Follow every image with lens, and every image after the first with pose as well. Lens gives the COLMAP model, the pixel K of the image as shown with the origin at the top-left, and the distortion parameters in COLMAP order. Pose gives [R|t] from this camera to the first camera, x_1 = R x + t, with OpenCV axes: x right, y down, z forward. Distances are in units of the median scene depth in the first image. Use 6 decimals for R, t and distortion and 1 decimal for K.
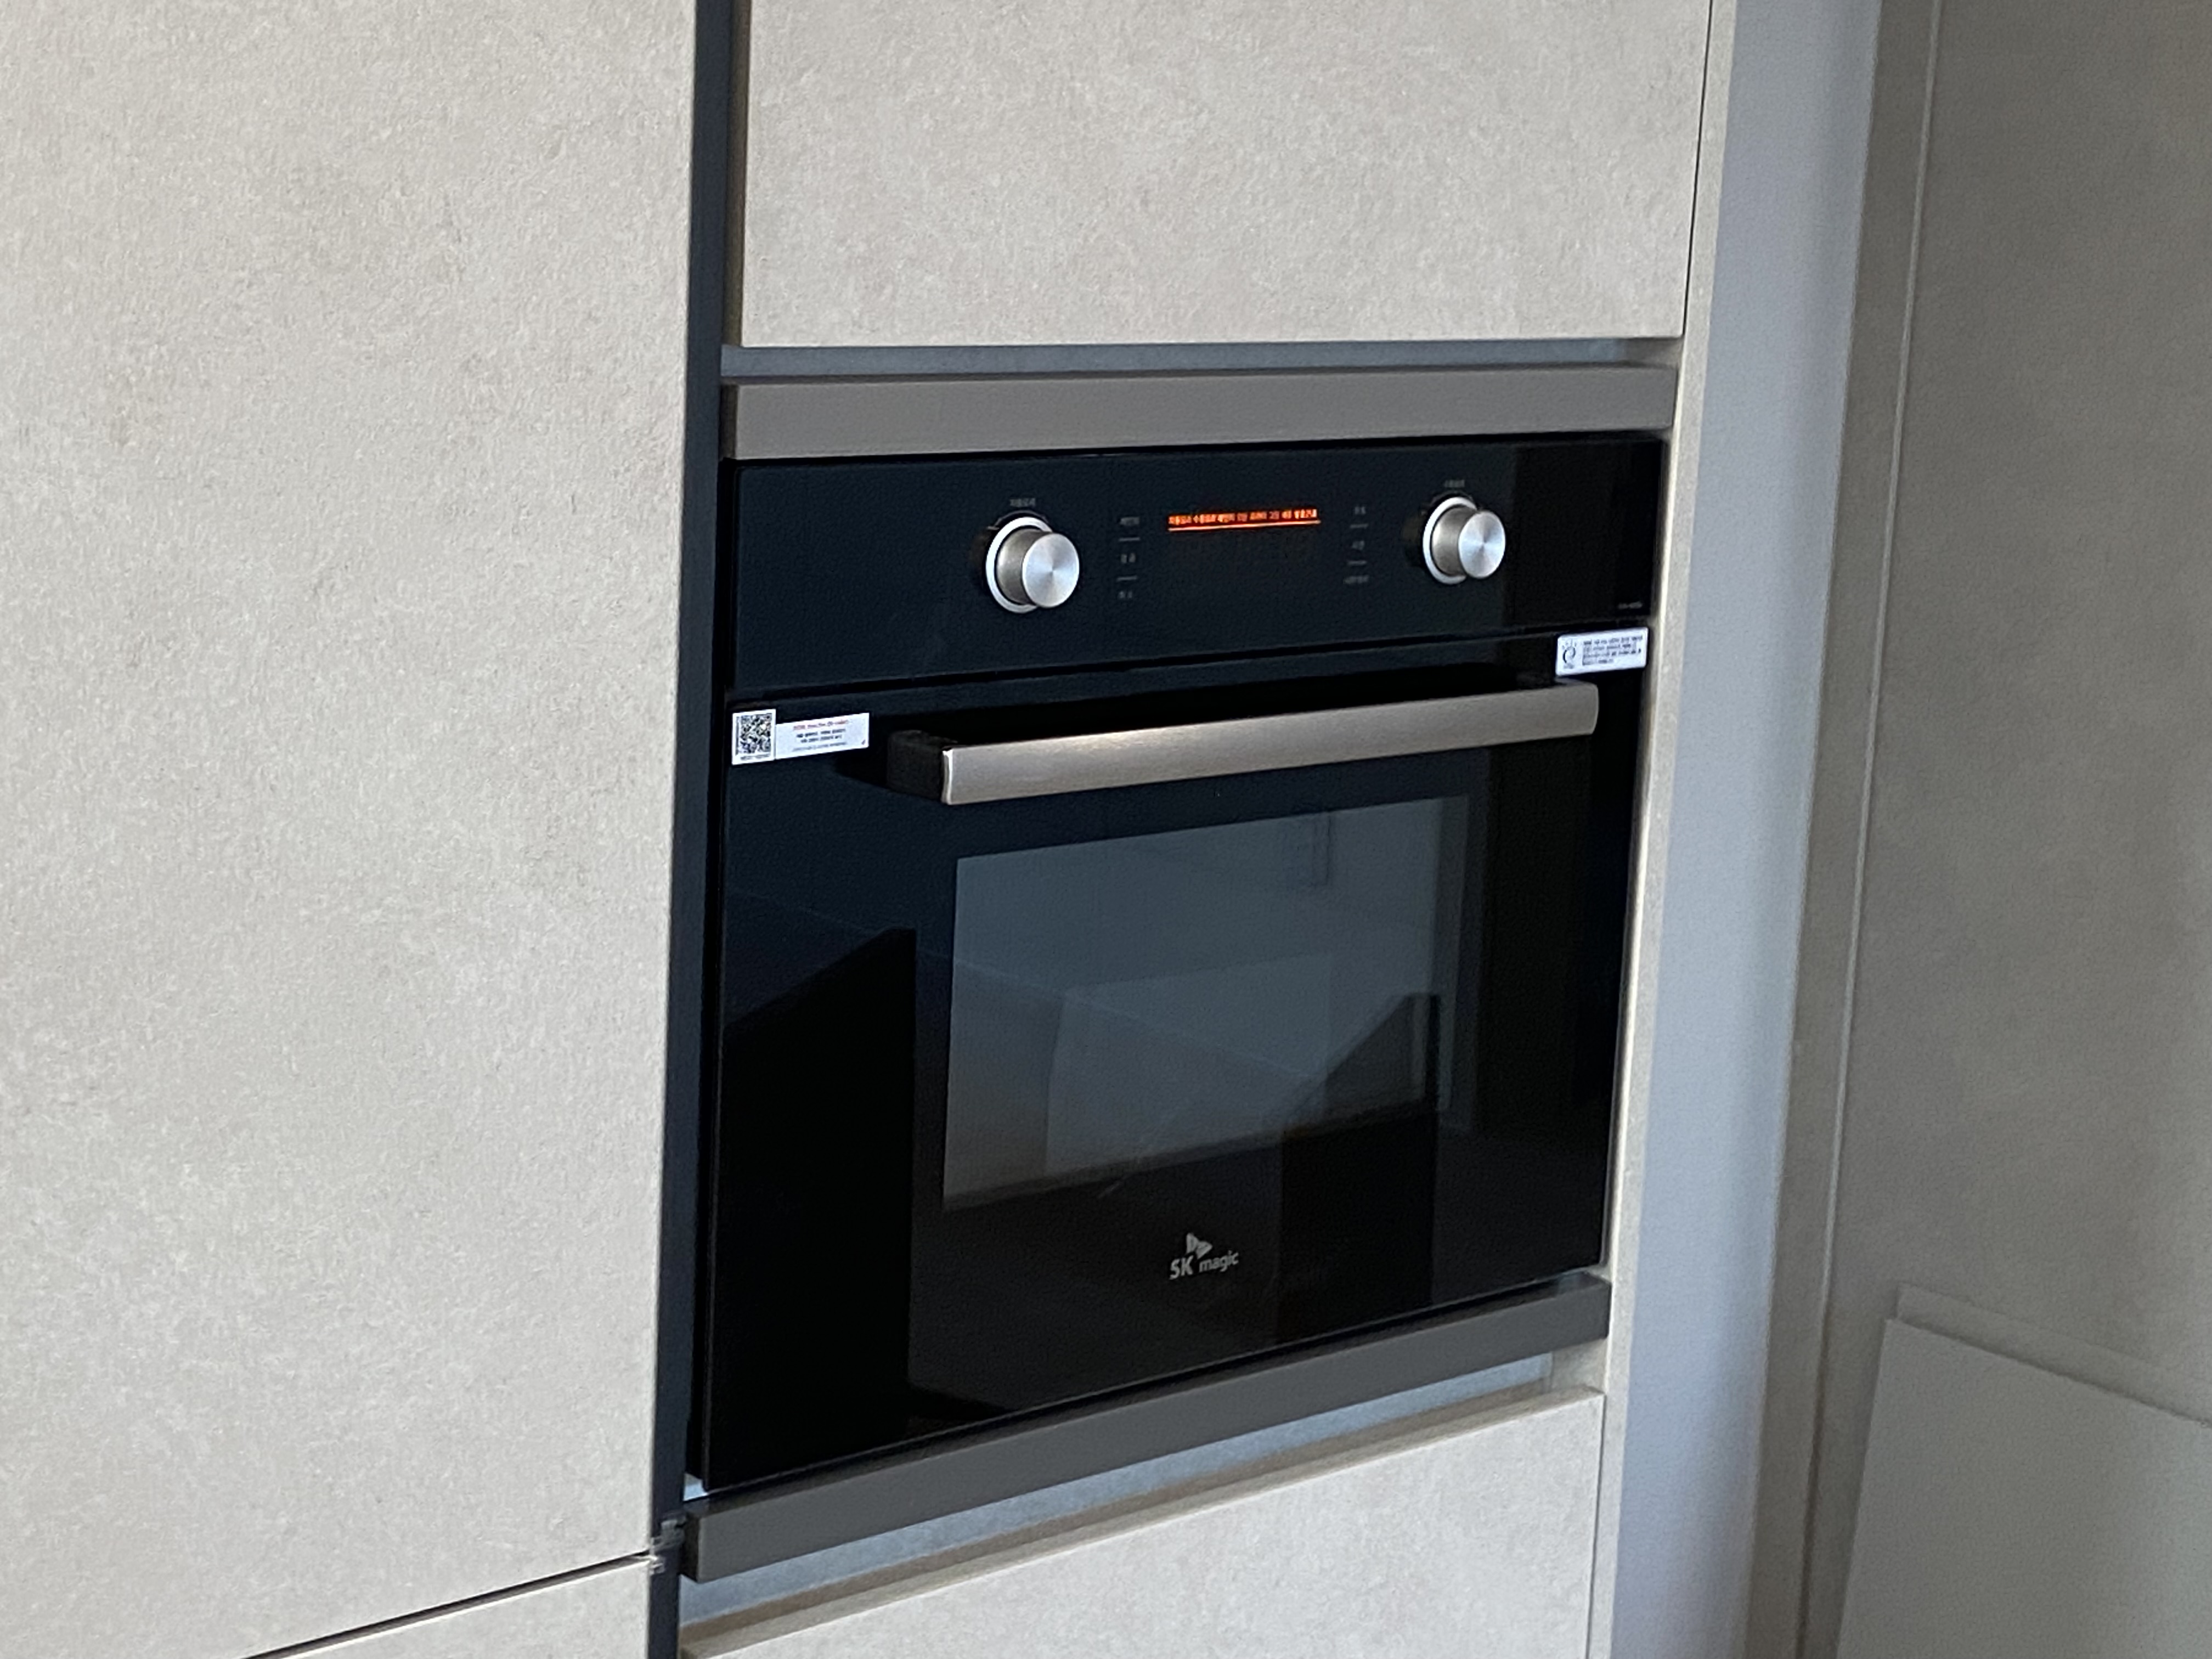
lens RADIAL K [[3726.3, 0, 1106.0], [0, 3726.3, 829.5], [0, 0, 1]] dist [0.117424, 0.099237]
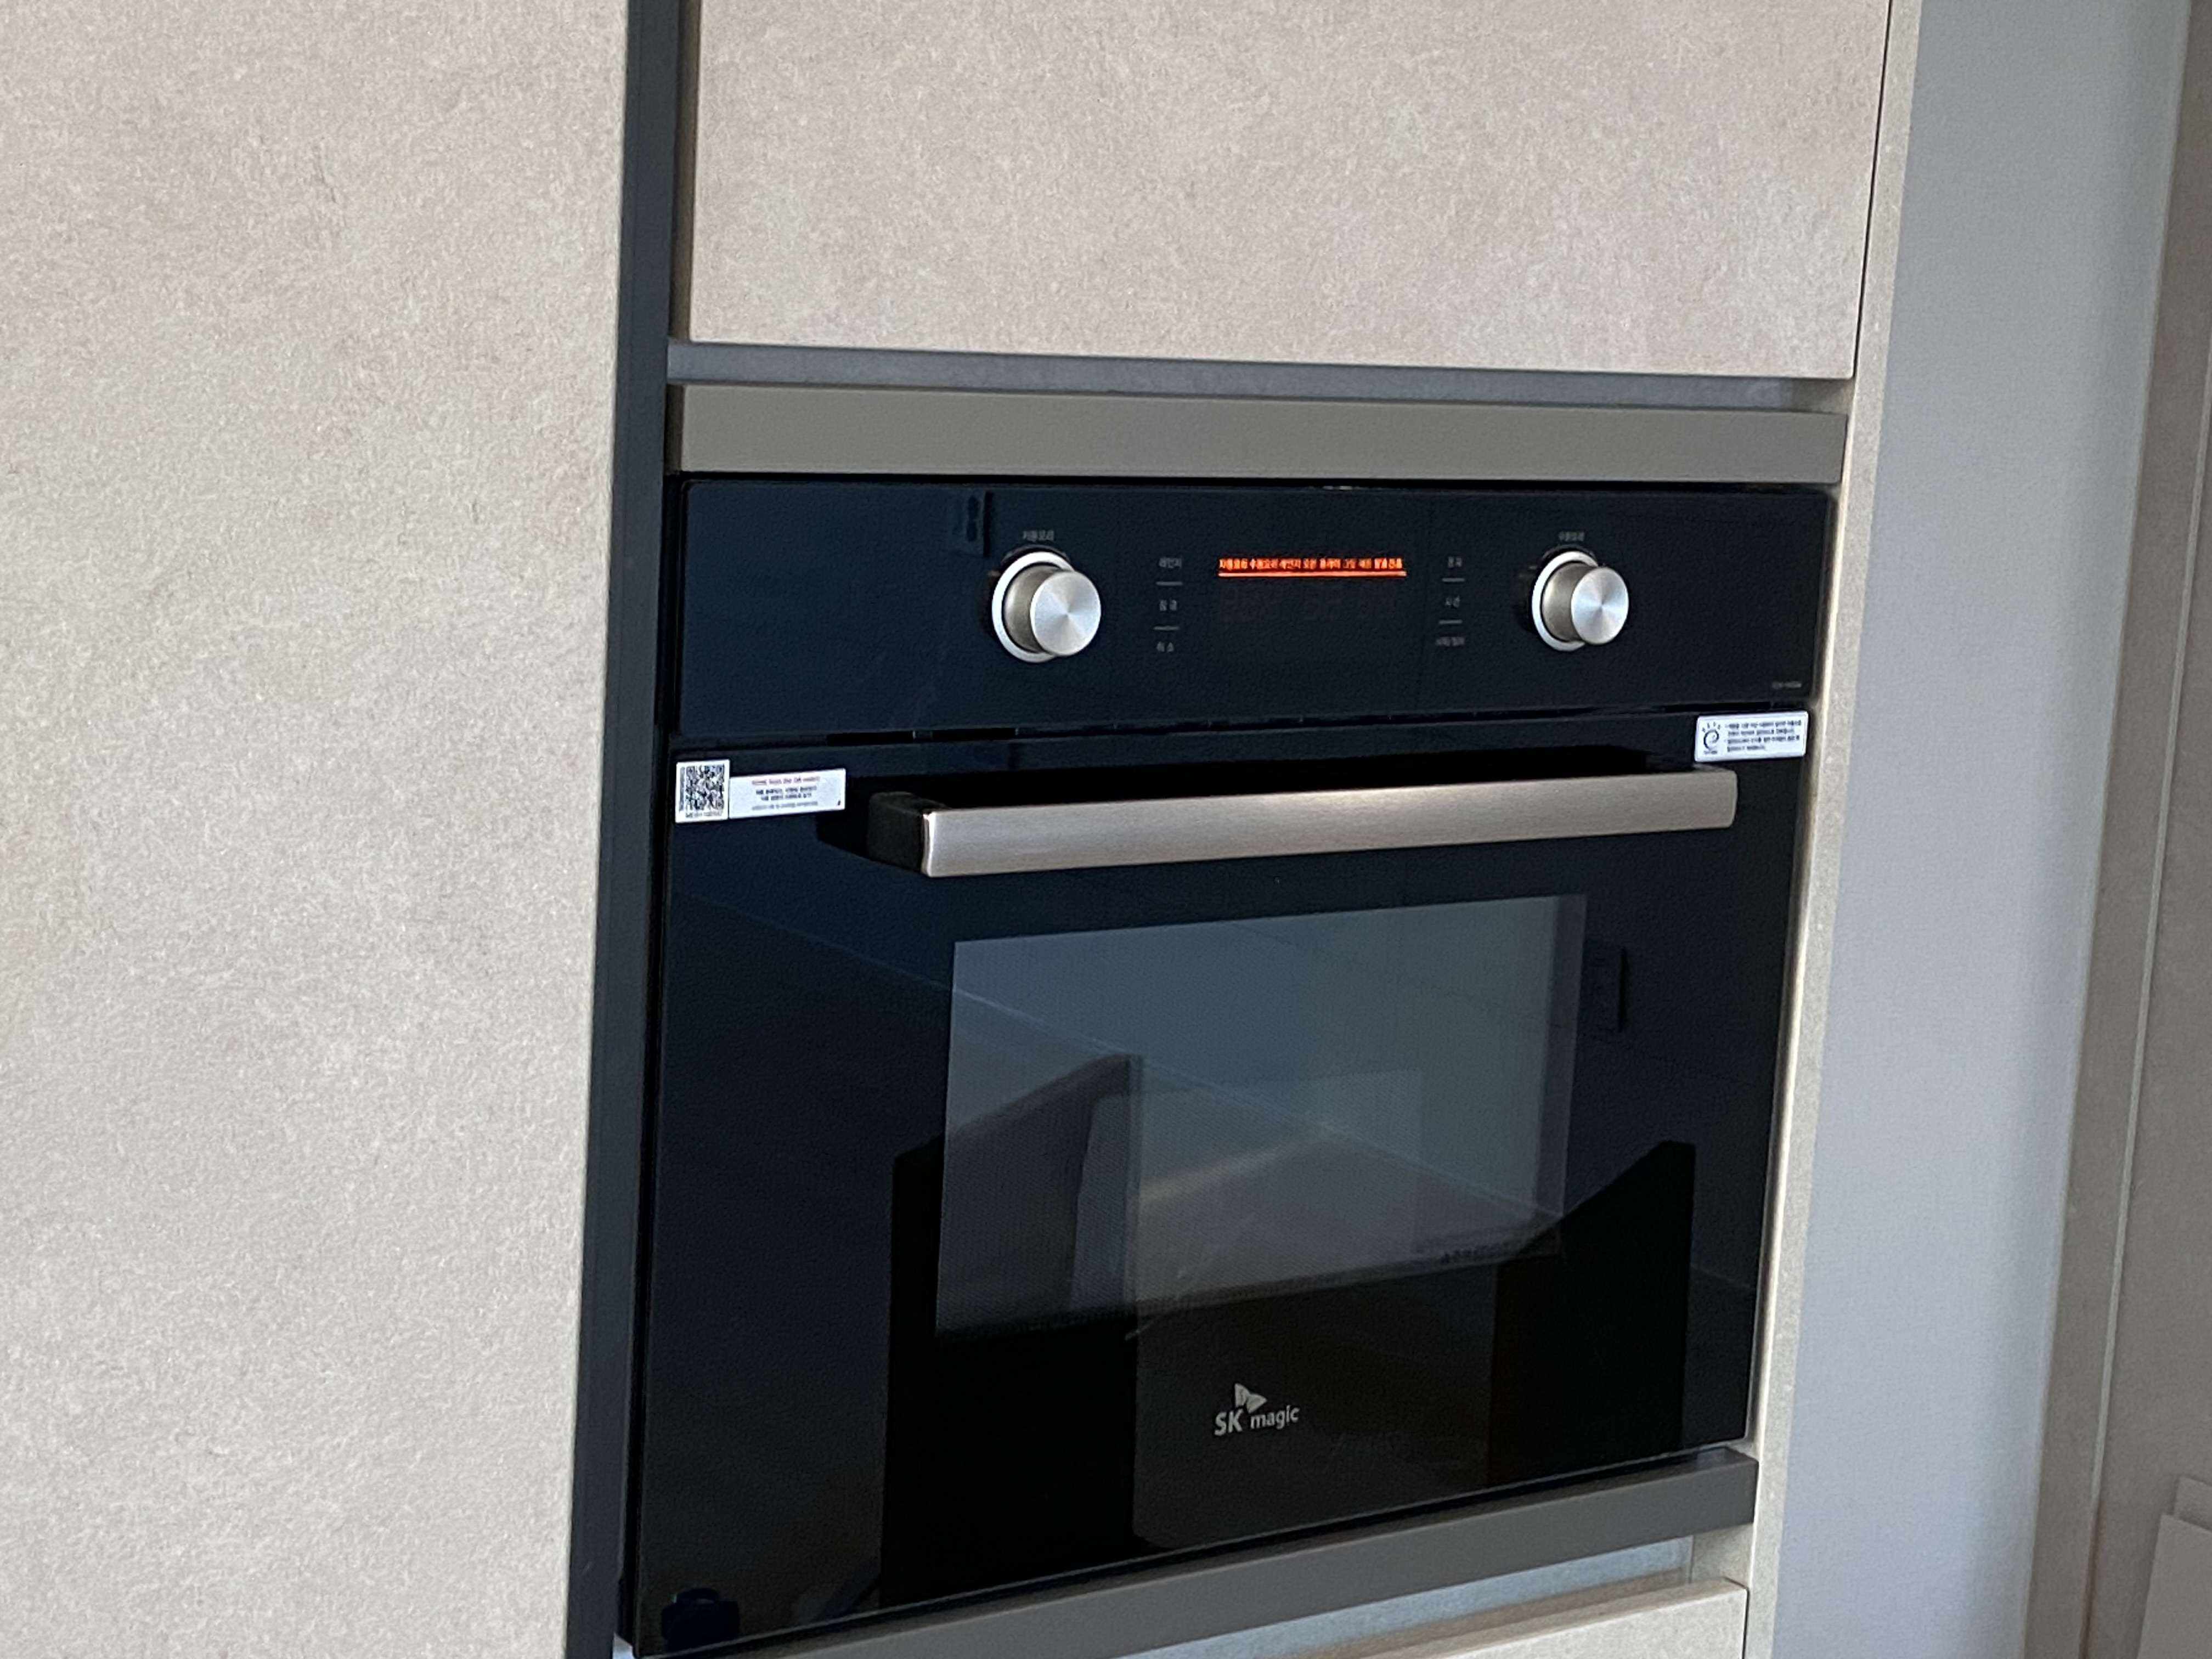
lens RADIAL K [[3804.1, 0, 1107.9], [0, 3804.1, 870.8], [0, 0, 1]] dist [0.129062, -0.110993]
pose [[0.995816, 0.026691, -0.087401, 0.077731], [-0.028895, 0.999293, -0.024045, 0.012318], [0.086698, 0.026470, 0.995883, 0.121855]]
